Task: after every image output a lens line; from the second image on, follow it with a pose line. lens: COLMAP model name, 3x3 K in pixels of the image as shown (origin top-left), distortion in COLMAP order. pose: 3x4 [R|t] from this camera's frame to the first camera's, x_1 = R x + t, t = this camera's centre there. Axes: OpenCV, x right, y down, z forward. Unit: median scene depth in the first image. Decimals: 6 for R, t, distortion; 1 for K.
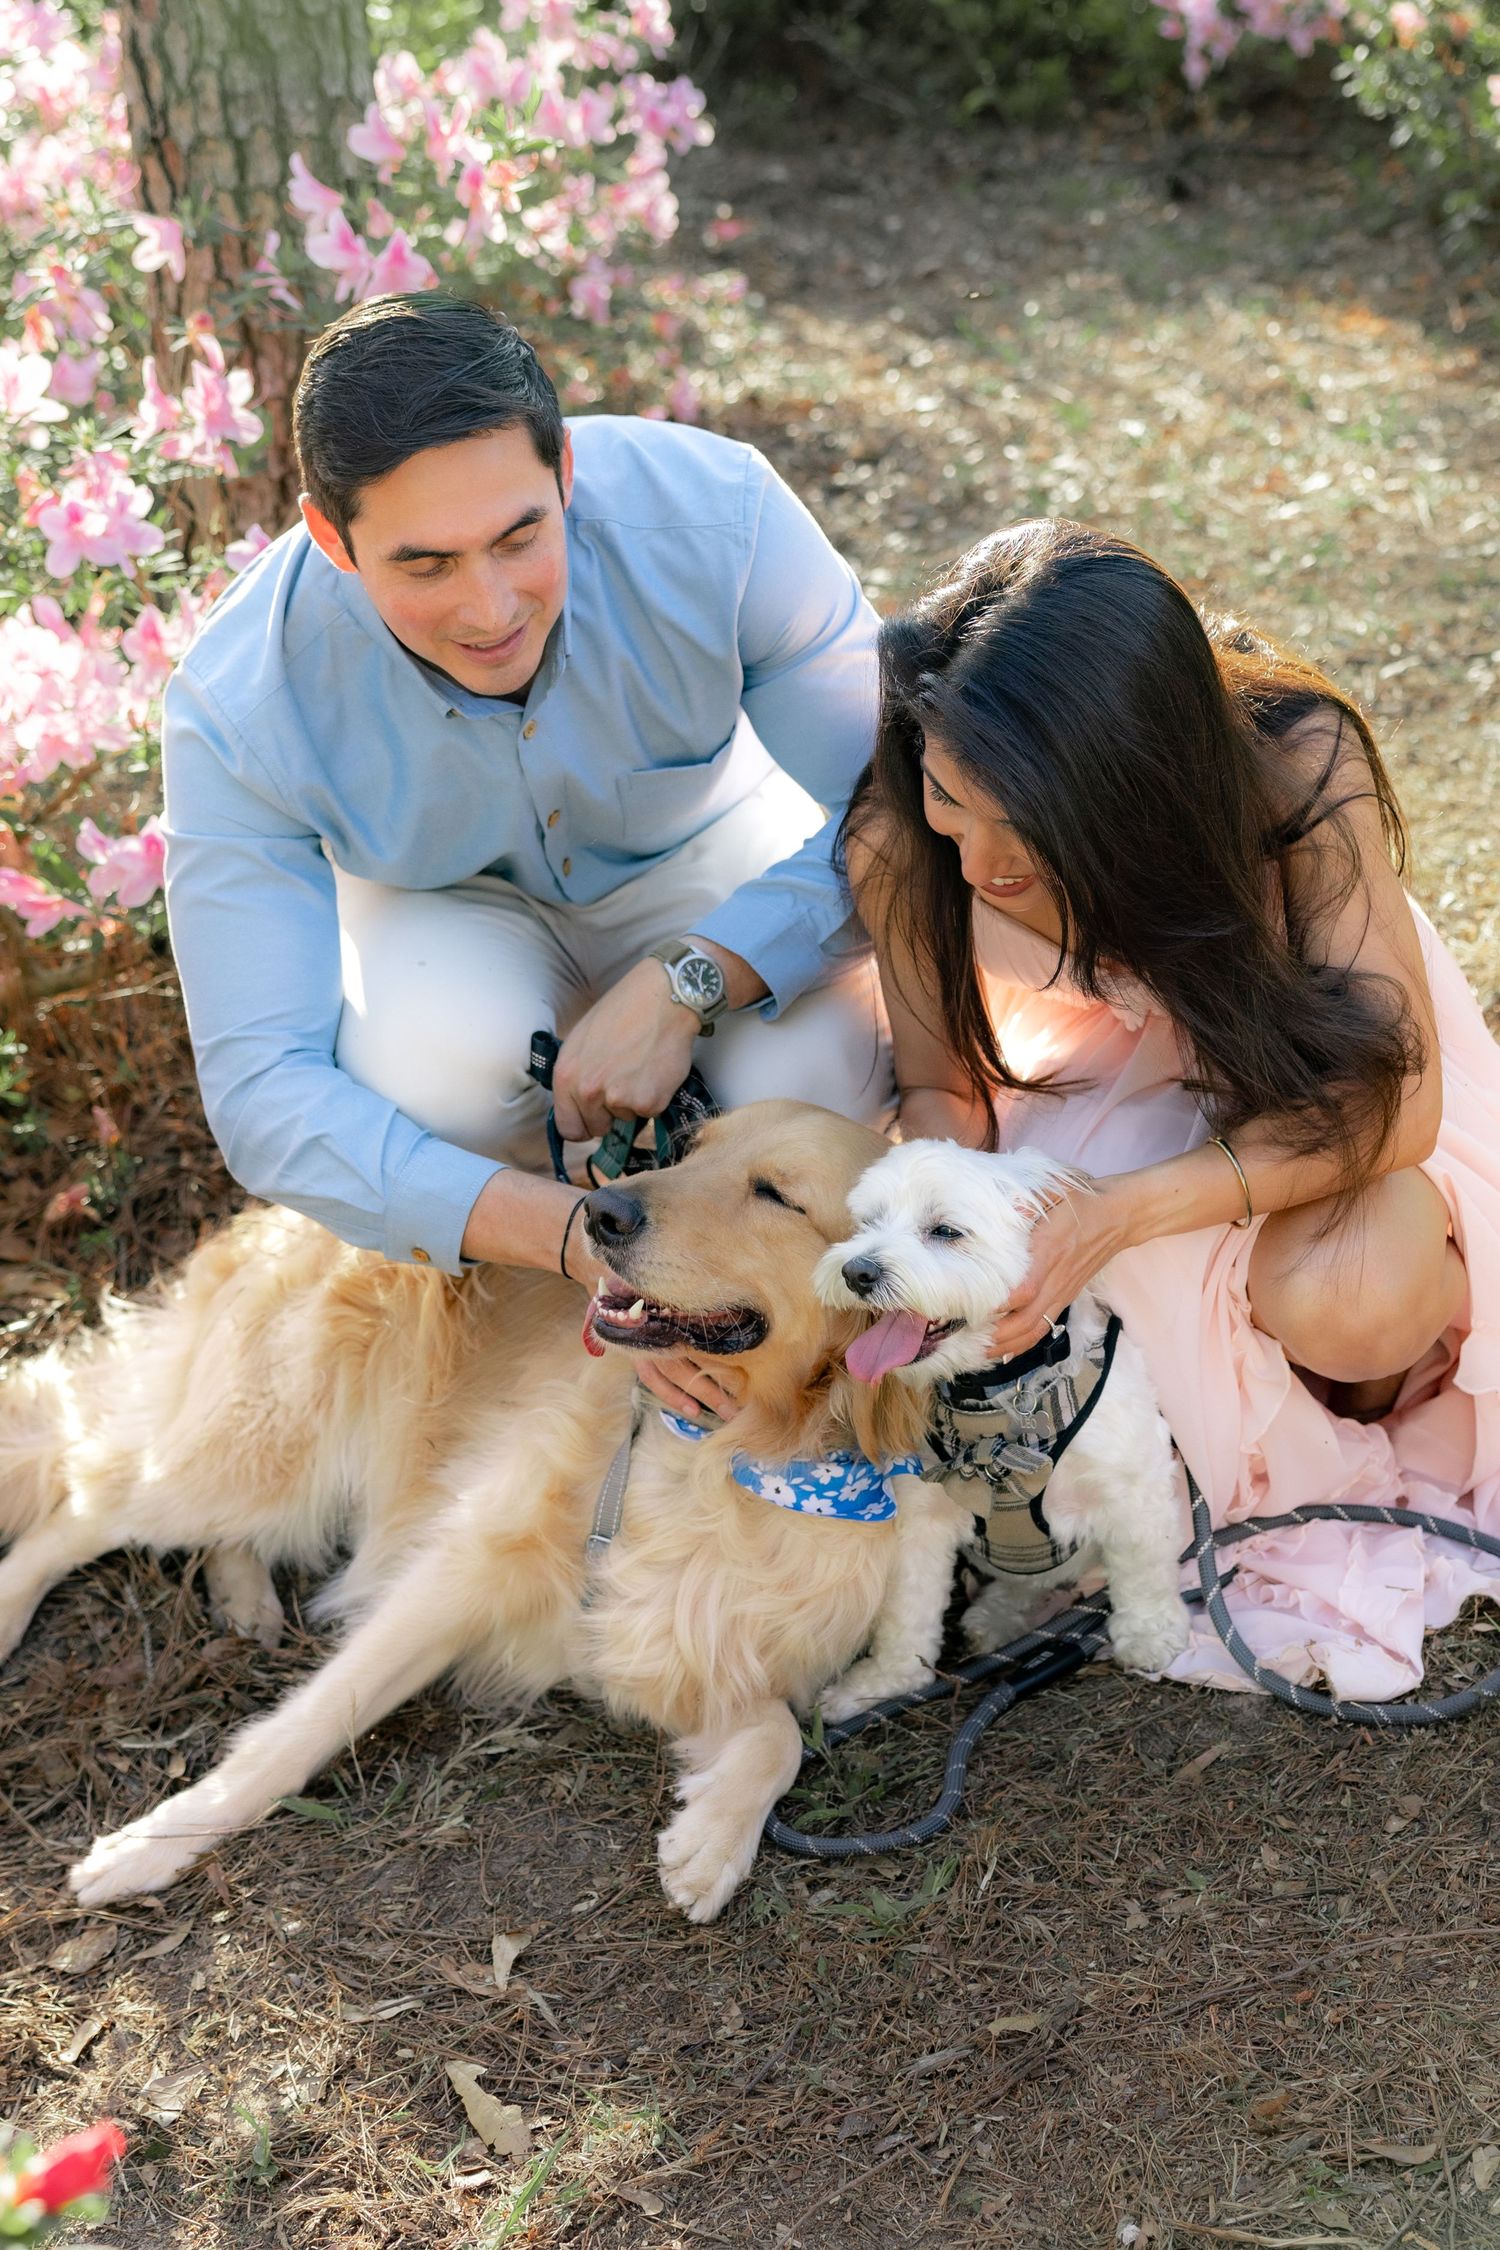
lens RADIAL K [[3874.7, 0, 872.0], [0, 3874.7, 1074.0], [0, 0, 1]] dist [0.038132, 0.000000]
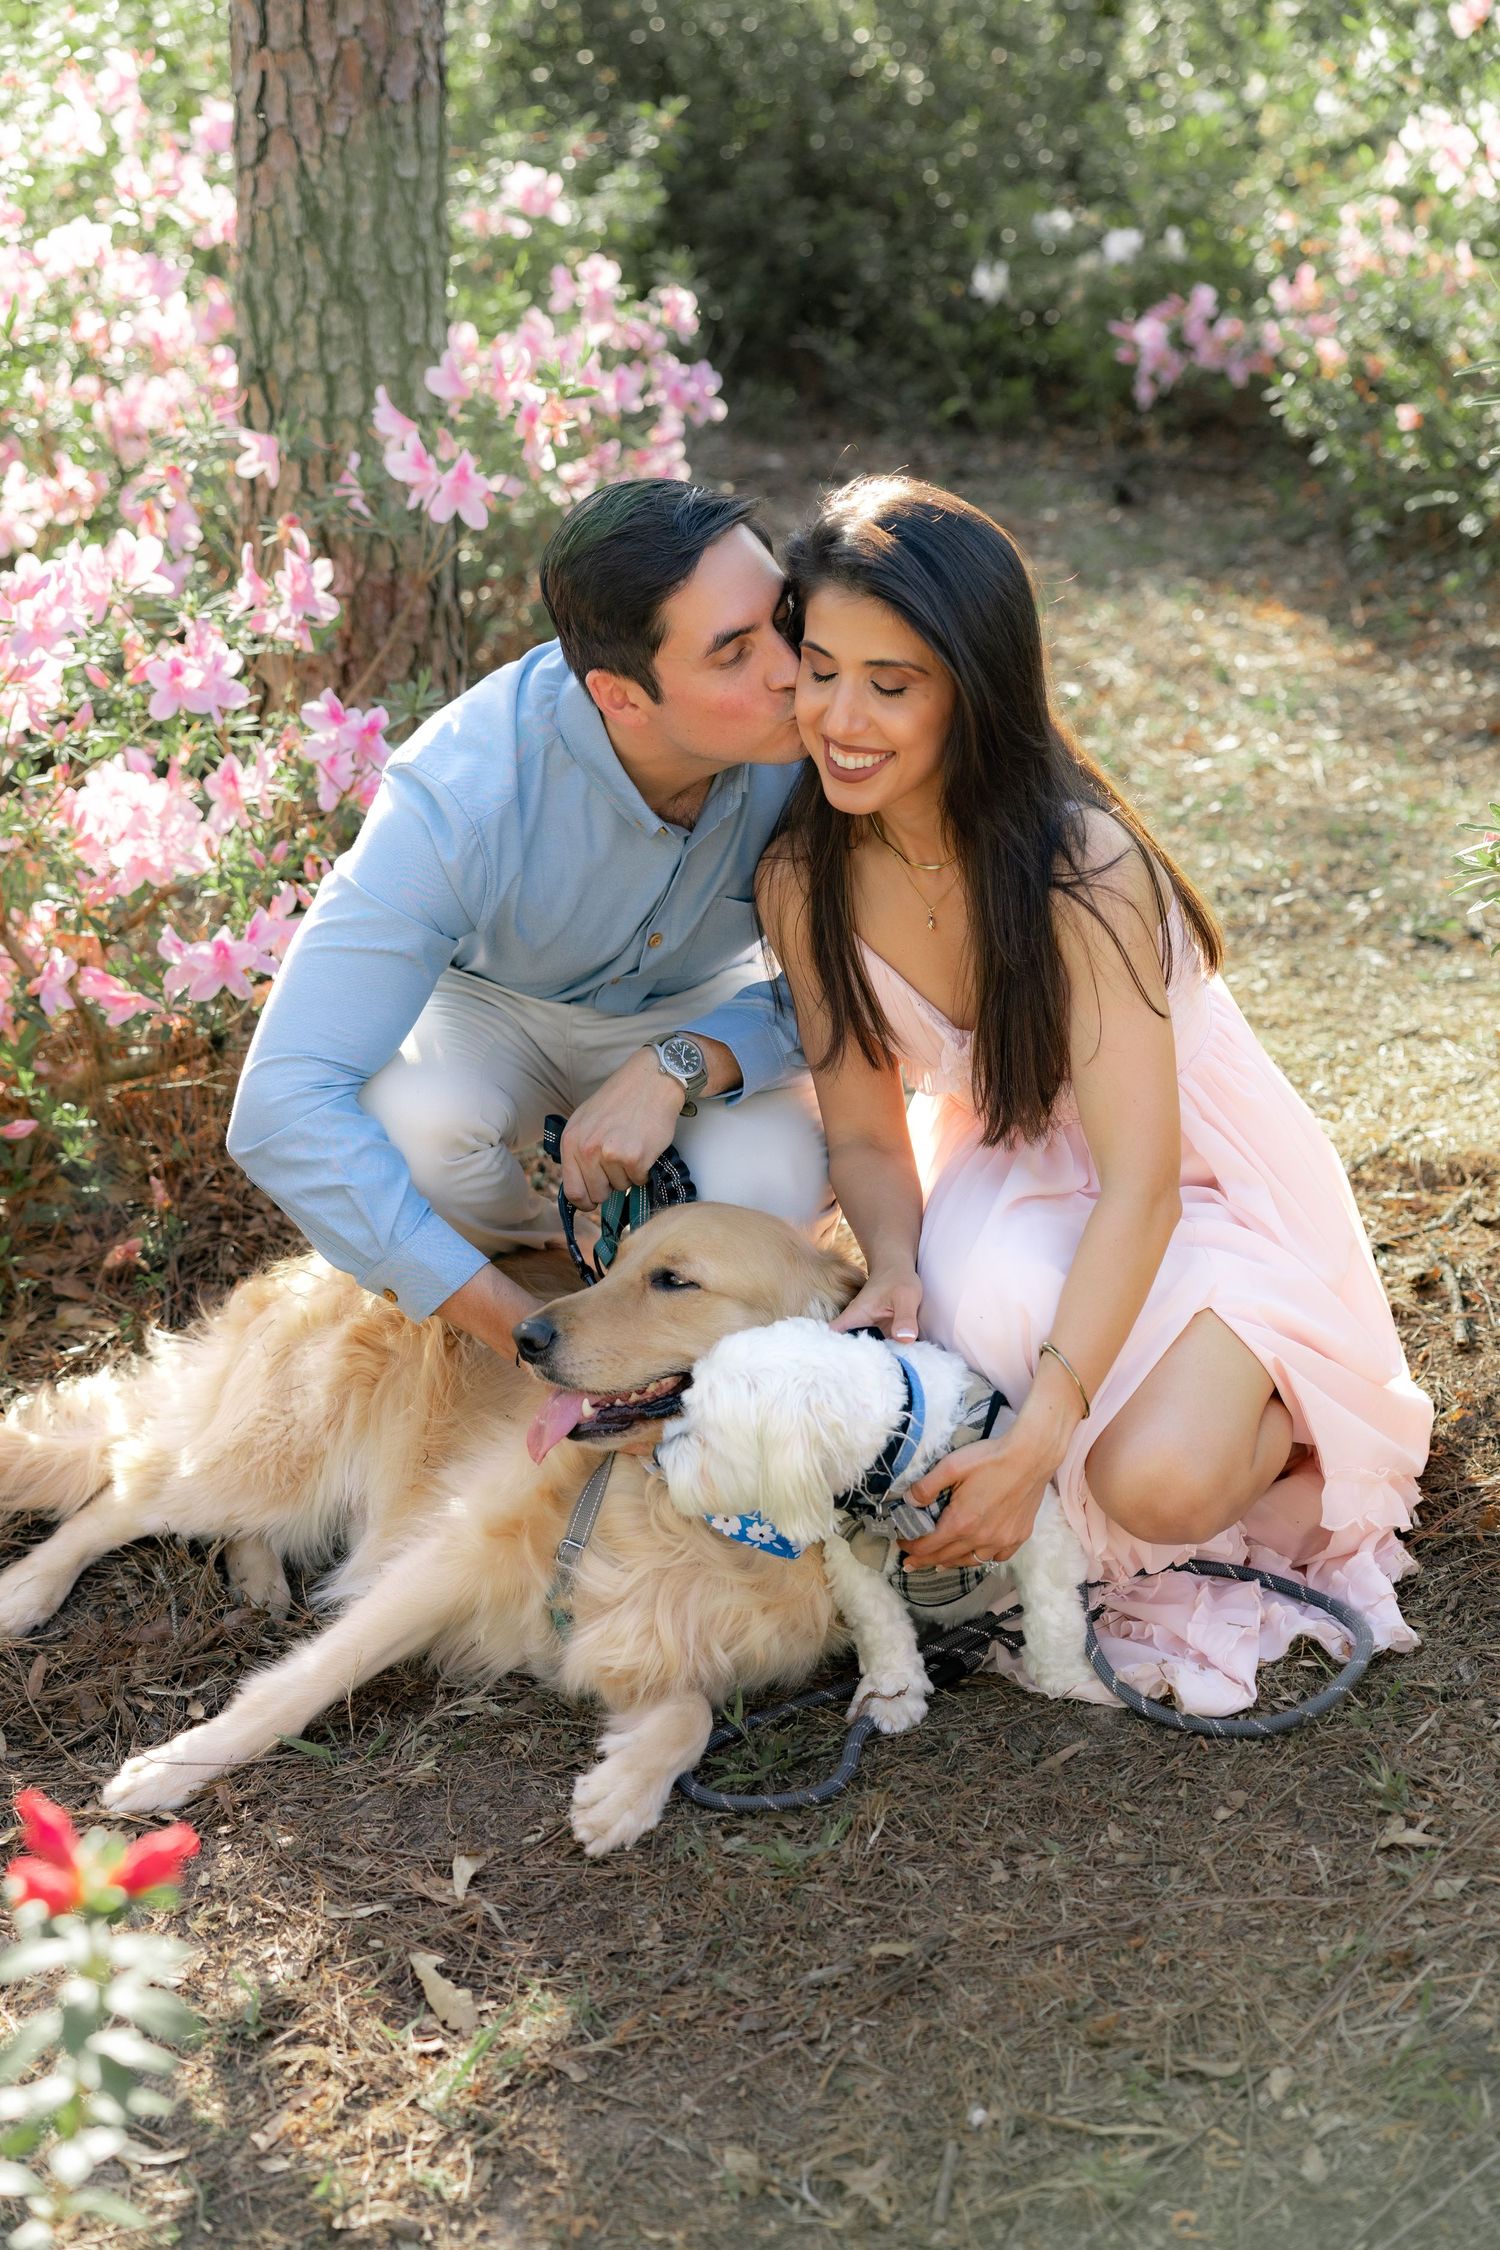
lens RADIAL K [[3483.5, 0, 766.6], [0, 3483.5, 1120.4], [0, 0, 1]] dist [0.068355, 0.000000]
pose [[0.997681, 0.067038, -0.011796, -0.003525], [-0.067537, 0.996525, -0.048745, 0.029057], [0.008487, 0.049428, 0.998742, -0.049226]]
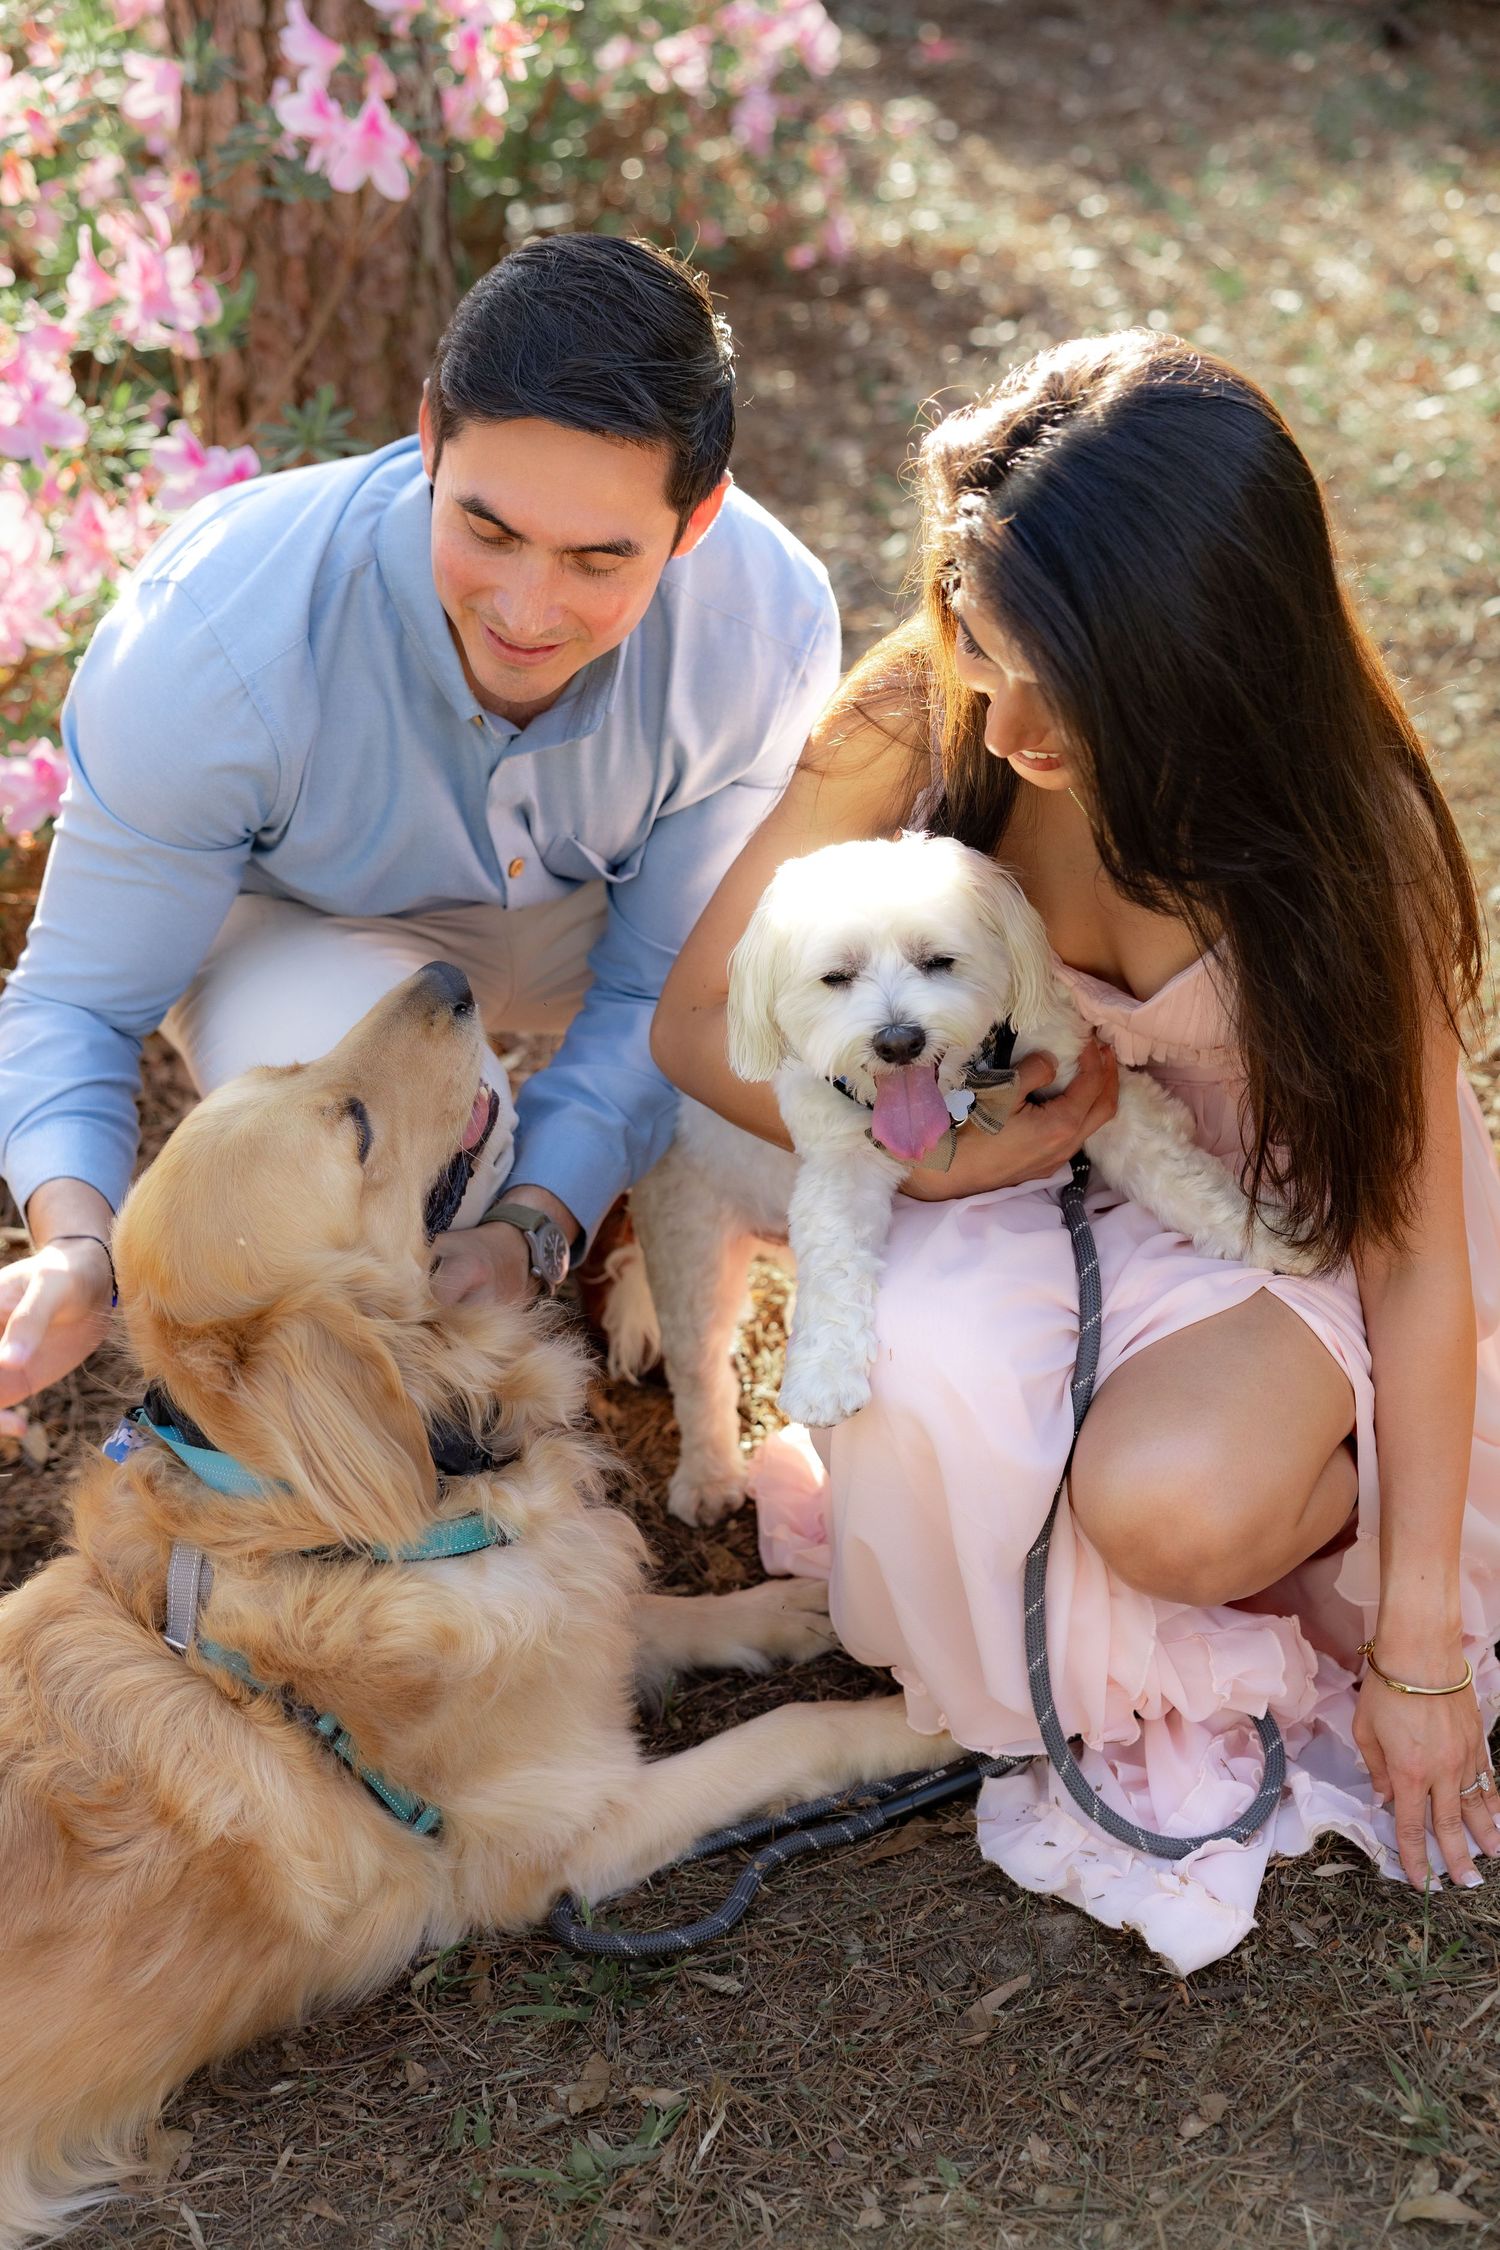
lens RADIAL K [[3483.5, 0, 760.9], [0, 3483.5, 1138.1], [0, 0, 1]] dist [0.068355, 0.000000]
pose [[0.991546, 0.088696, -0.094704, 0.062044], [-0.078961, 0.991644, 0.102018, -0.061776], [0.102962, -0.093677, 0.990264, 0.161708]]
